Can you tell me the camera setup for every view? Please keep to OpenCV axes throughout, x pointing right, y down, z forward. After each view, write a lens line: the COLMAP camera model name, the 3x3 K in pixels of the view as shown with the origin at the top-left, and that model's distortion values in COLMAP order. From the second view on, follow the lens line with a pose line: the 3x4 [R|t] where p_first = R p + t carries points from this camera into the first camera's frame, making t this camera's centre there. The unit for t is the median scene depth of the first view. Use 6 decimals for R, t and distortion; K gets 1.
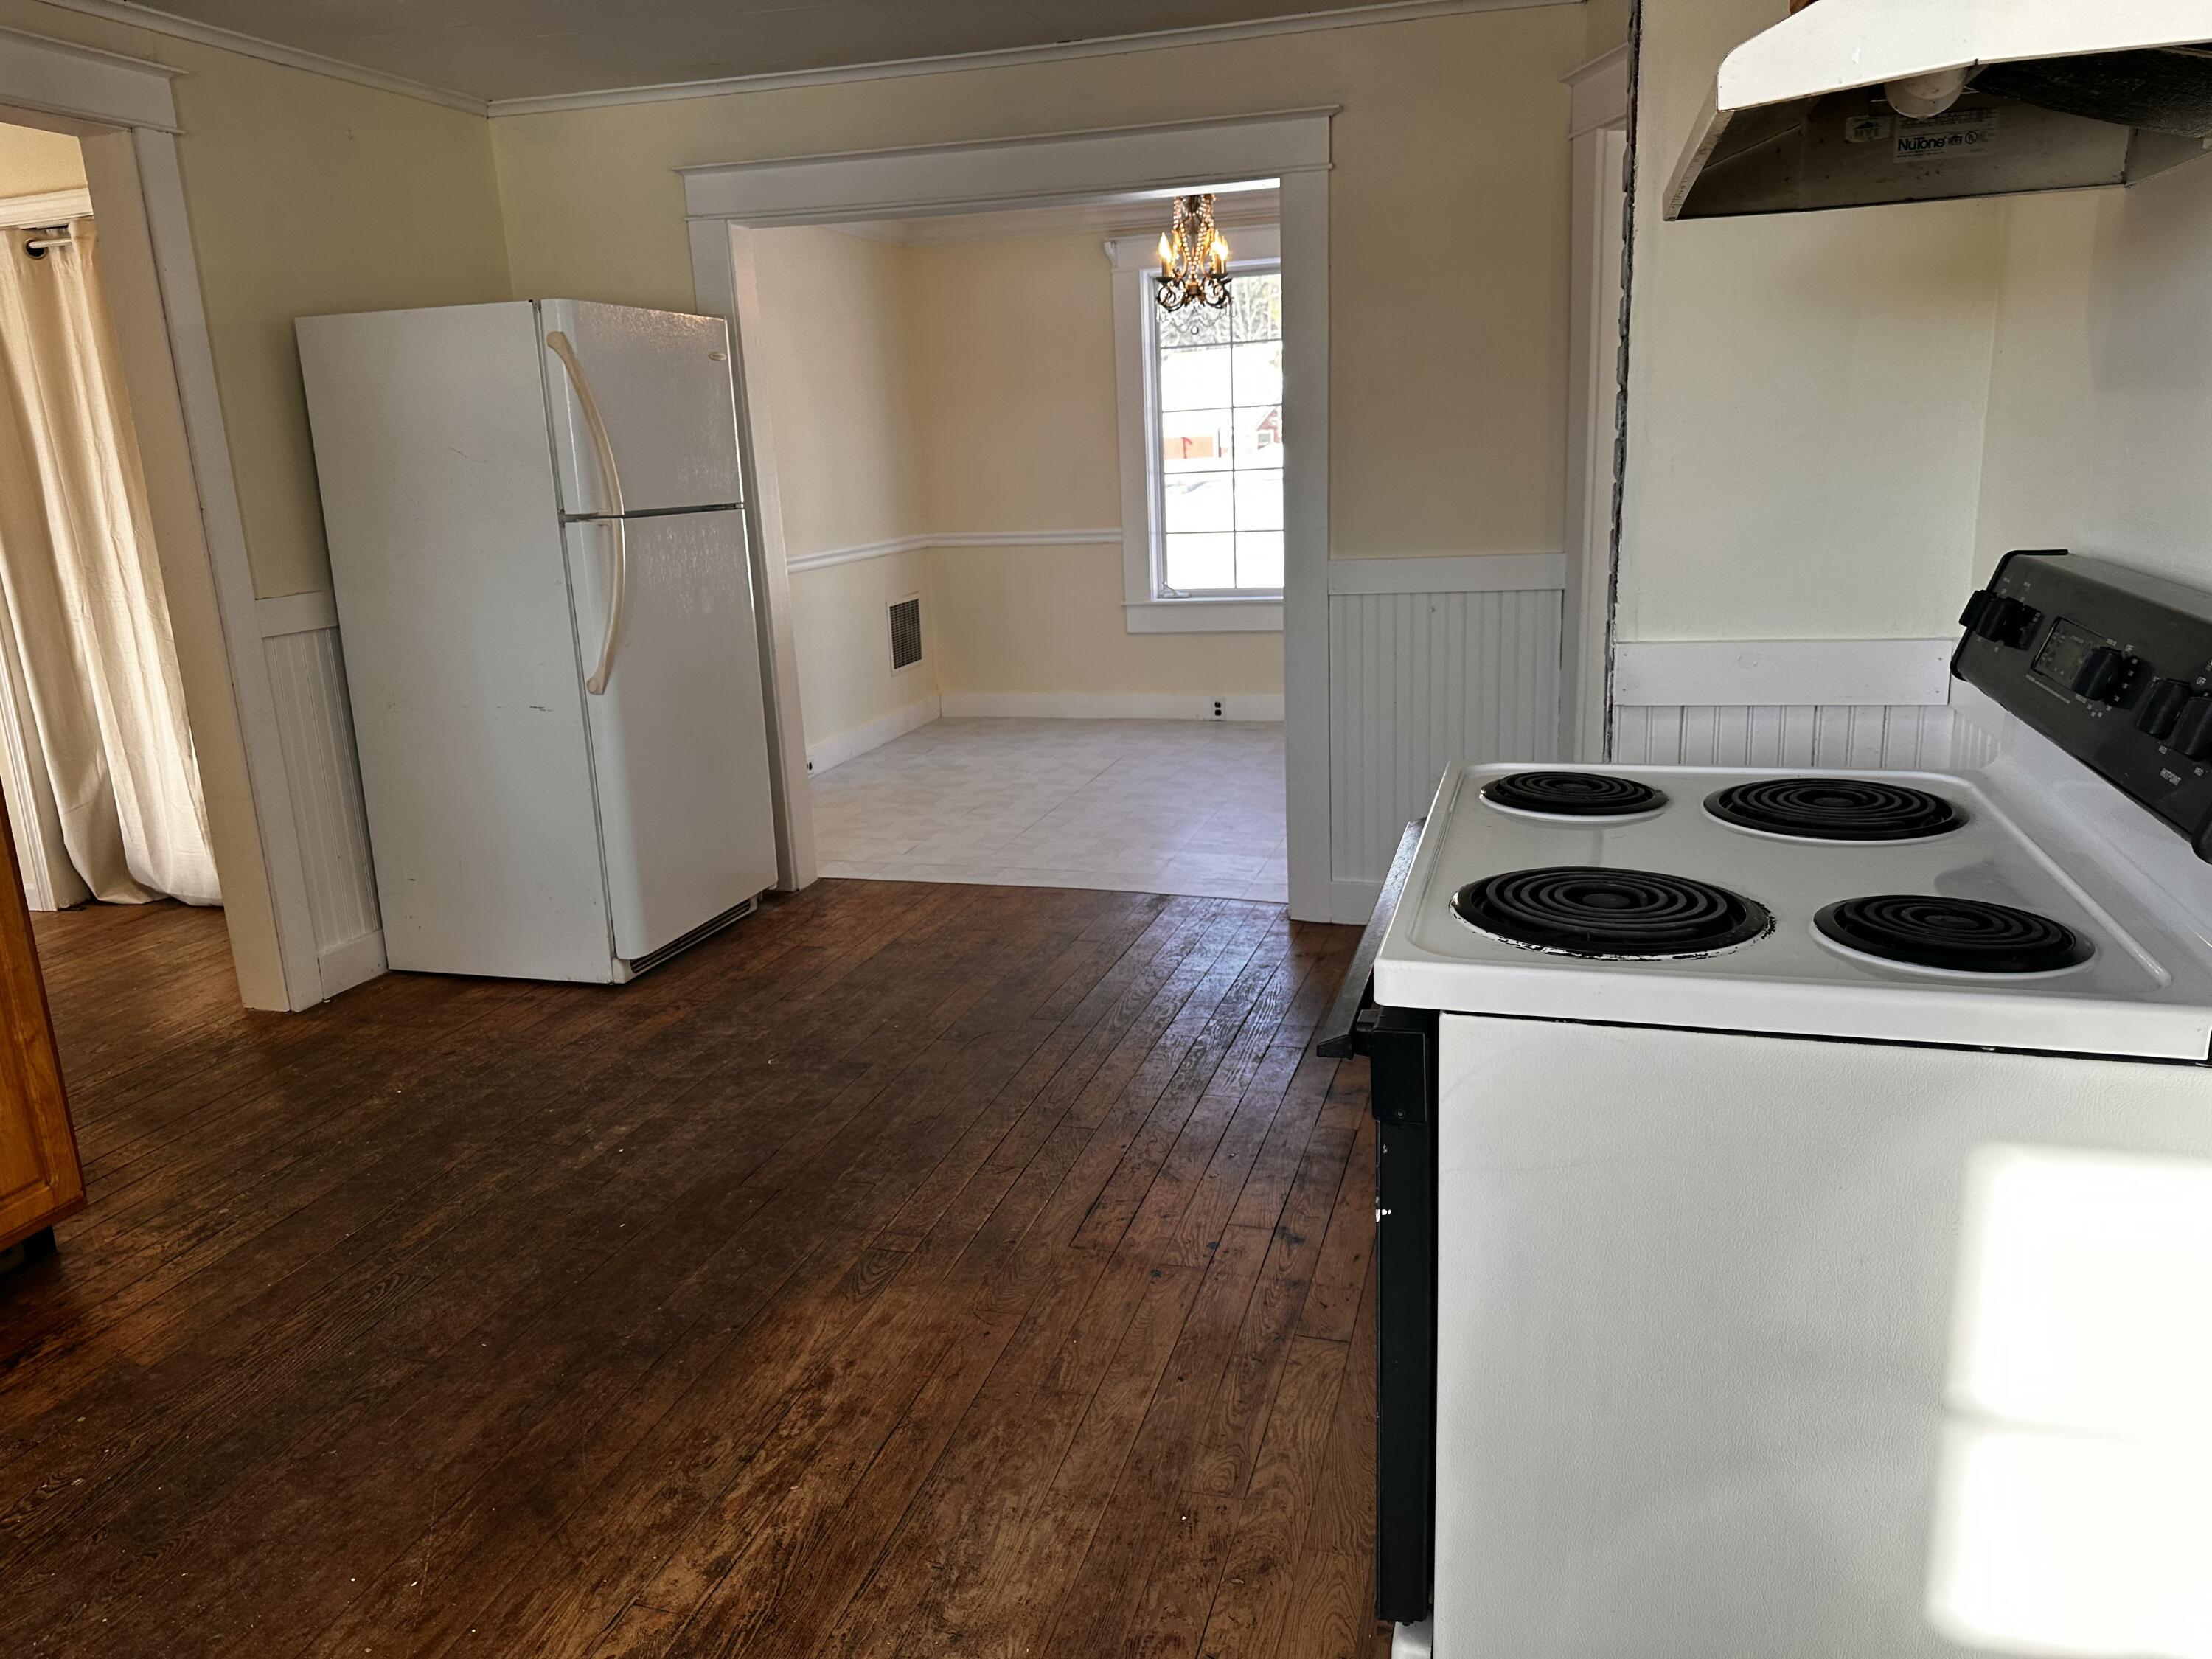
lens RADIAL K [[1547.5, 0, 1104.8], [0, 1547.5, 836.0], [0, 0, 1]] dist [0.072744, -0.000411]
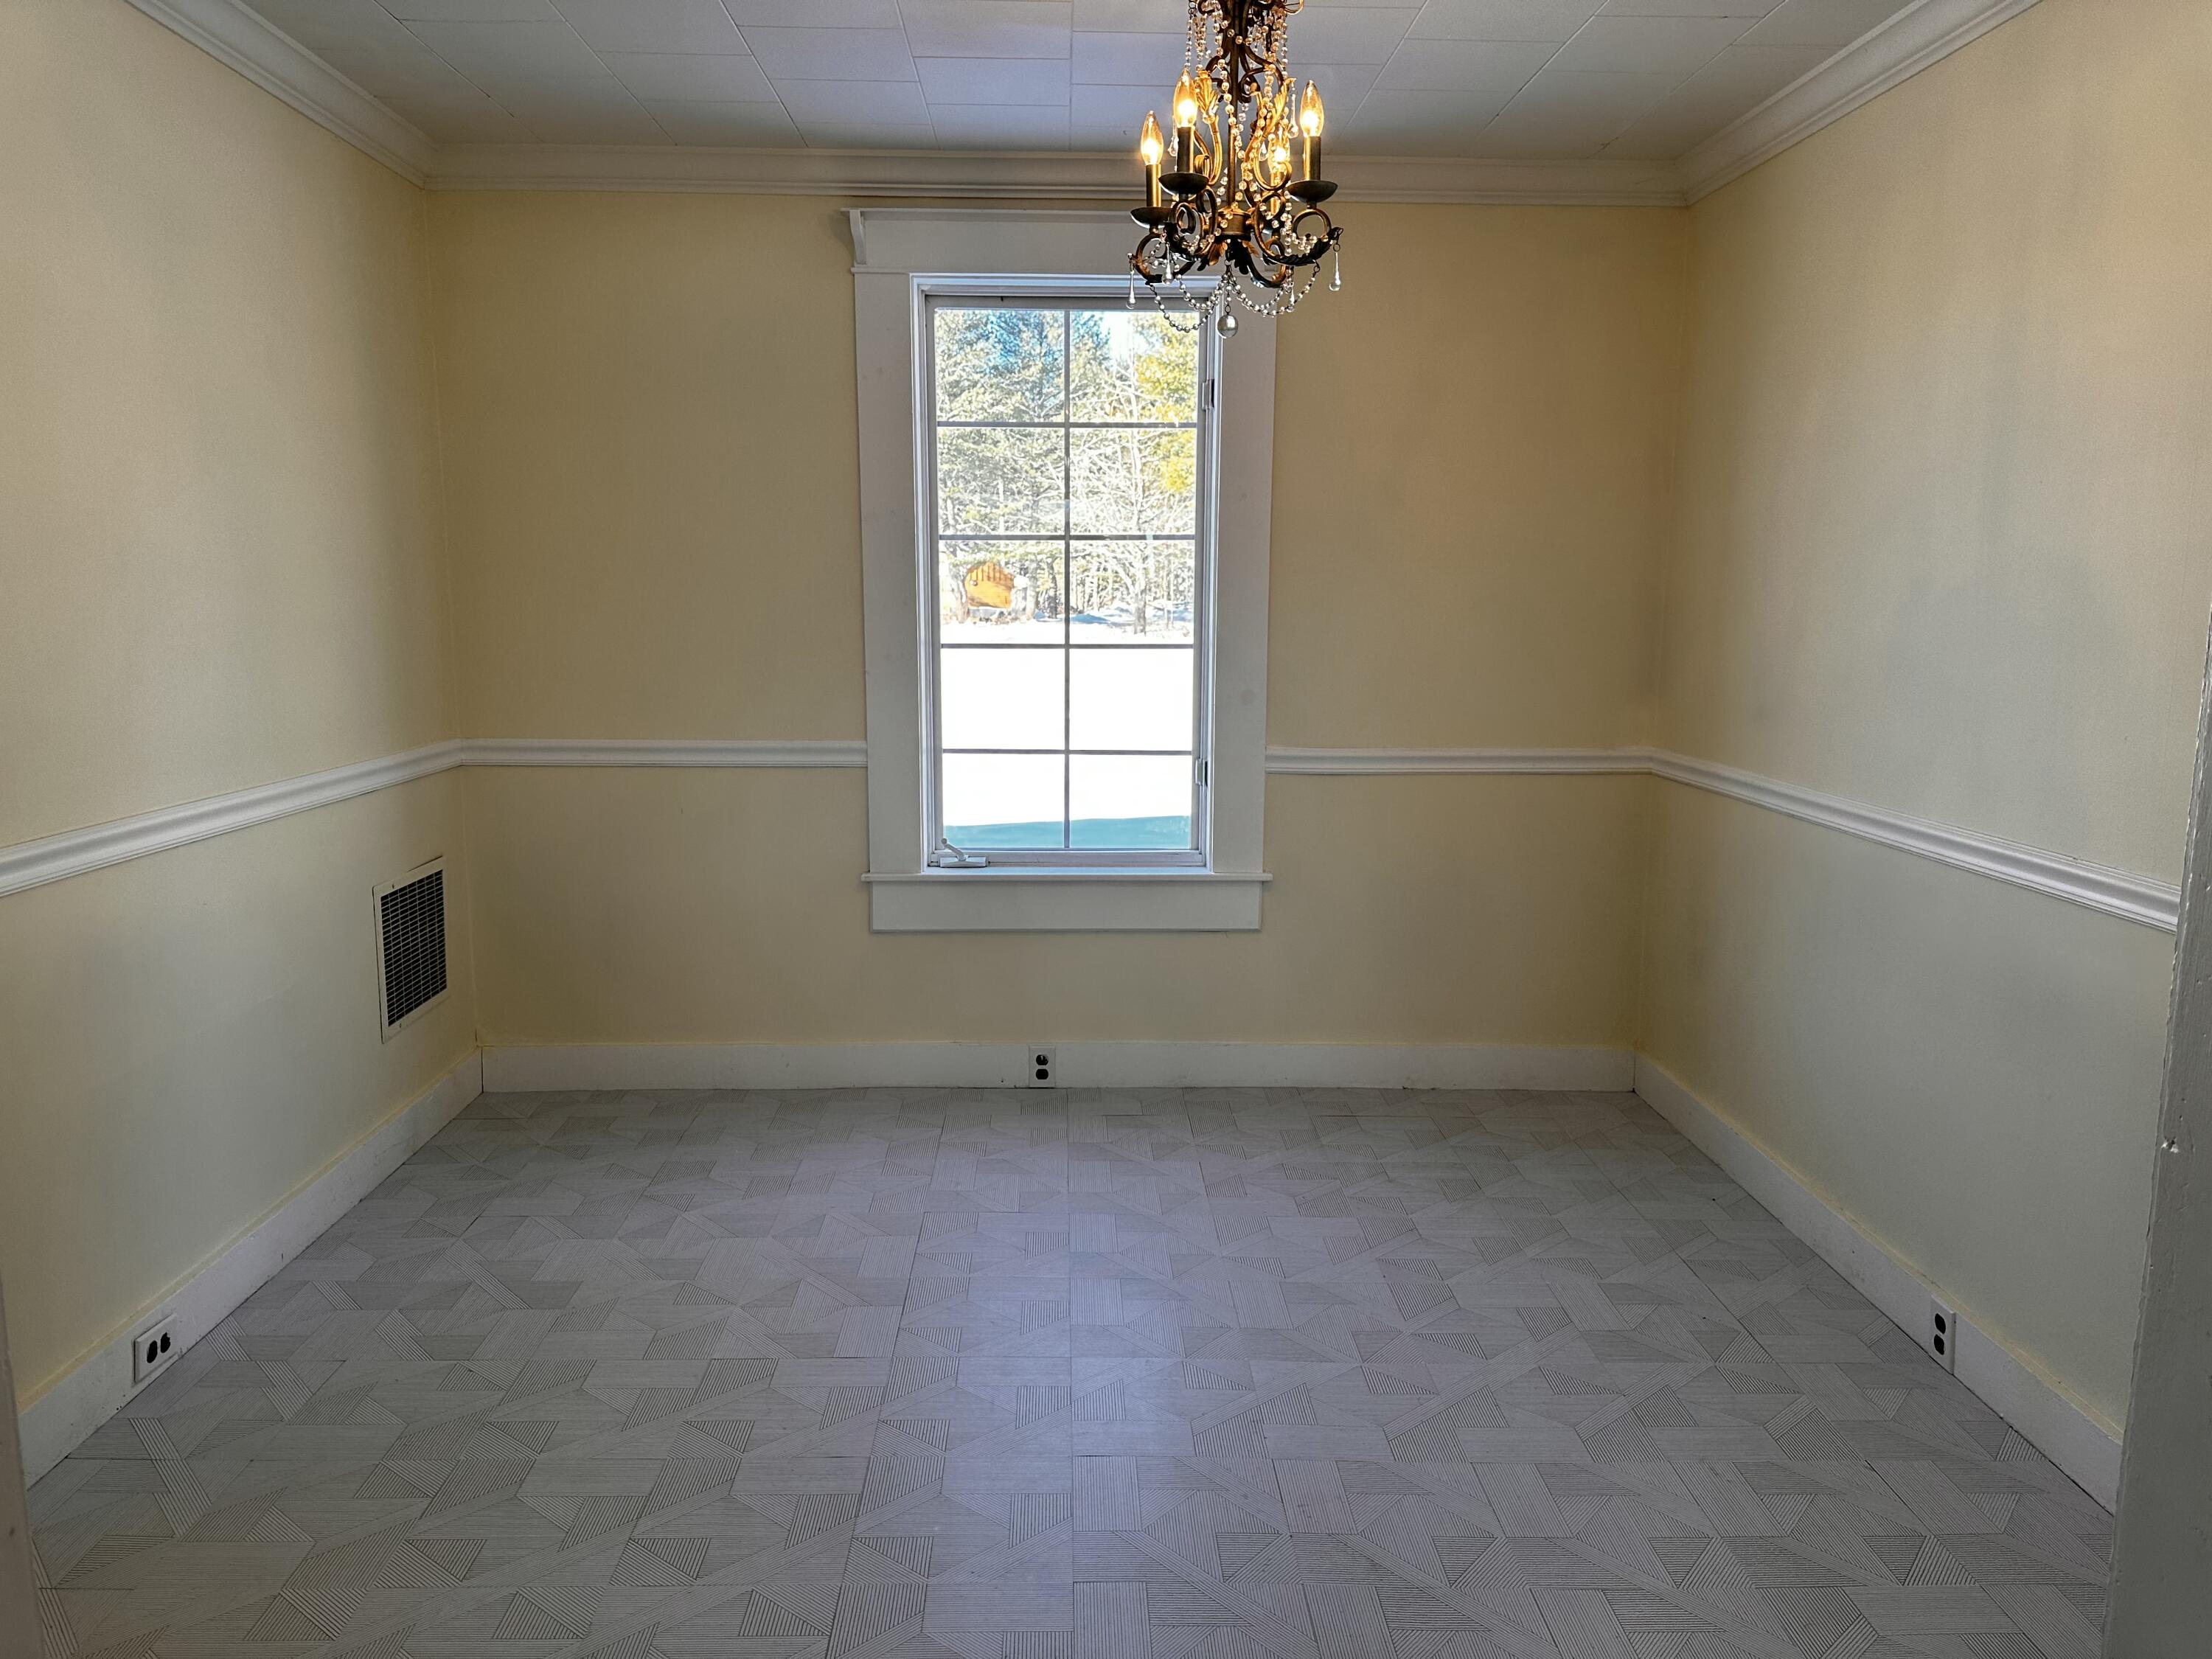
lens RADIAL K [[1547.5, 0, 1115.8], [0, 1547.5, 826.2], [0, 0, 1]] dist [0.072744, -0.000411]
pose [[0.948469, 0.001006, 0.316869, -0.076257], [0.033264, 0.994153, -0.102725, -0.109866], [-0.315119, 0.107972, 0.942890, 0.466344]]
